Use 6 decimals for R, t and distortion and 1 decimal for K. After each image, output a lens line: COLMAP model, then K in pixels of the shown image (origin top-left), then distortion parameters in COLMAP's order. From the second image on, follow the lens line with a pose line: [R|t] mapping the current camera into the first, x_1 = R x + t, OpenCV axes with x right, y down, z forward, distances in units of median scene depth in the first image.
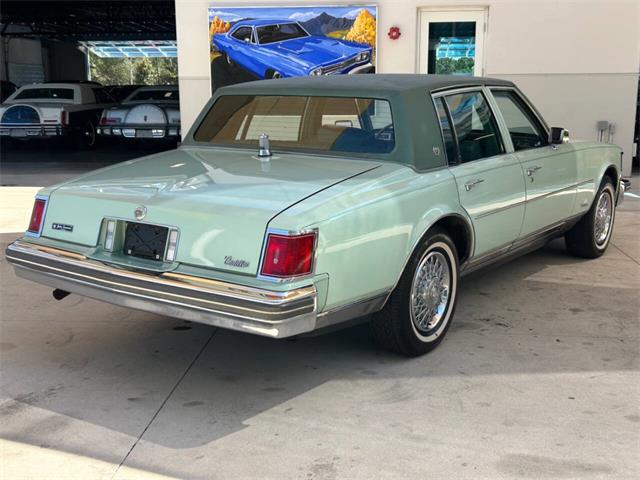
lens RADIAL K [[813.6, 0, 320.0], [0, 813.6, 240.0], [0, 0, 1]] dist [0.123430, -0.030670]
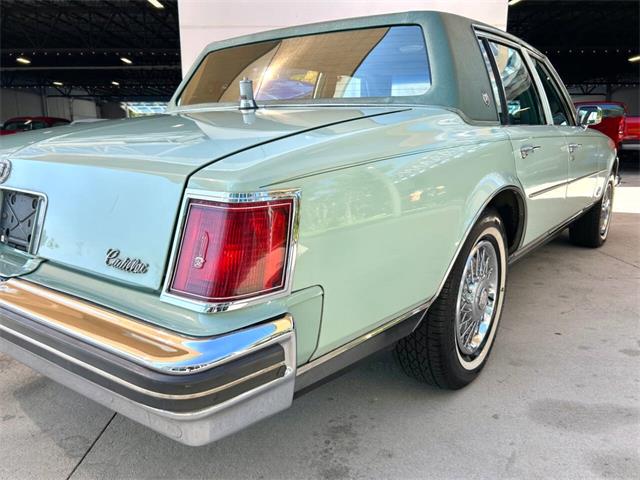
lens RADIAL K [[542.1, 0, 320.0], [0, 542.1, 240.0], [0, 0, 1]] dist [0.053667, -0.062255]
pose [[0.999396, 0.005012, -0.034374, 0.015205], [-0.004518, 0.999886, 0.014431, 0.007215], [0.034443, -0.014267, 0.999305, 0.522871]]
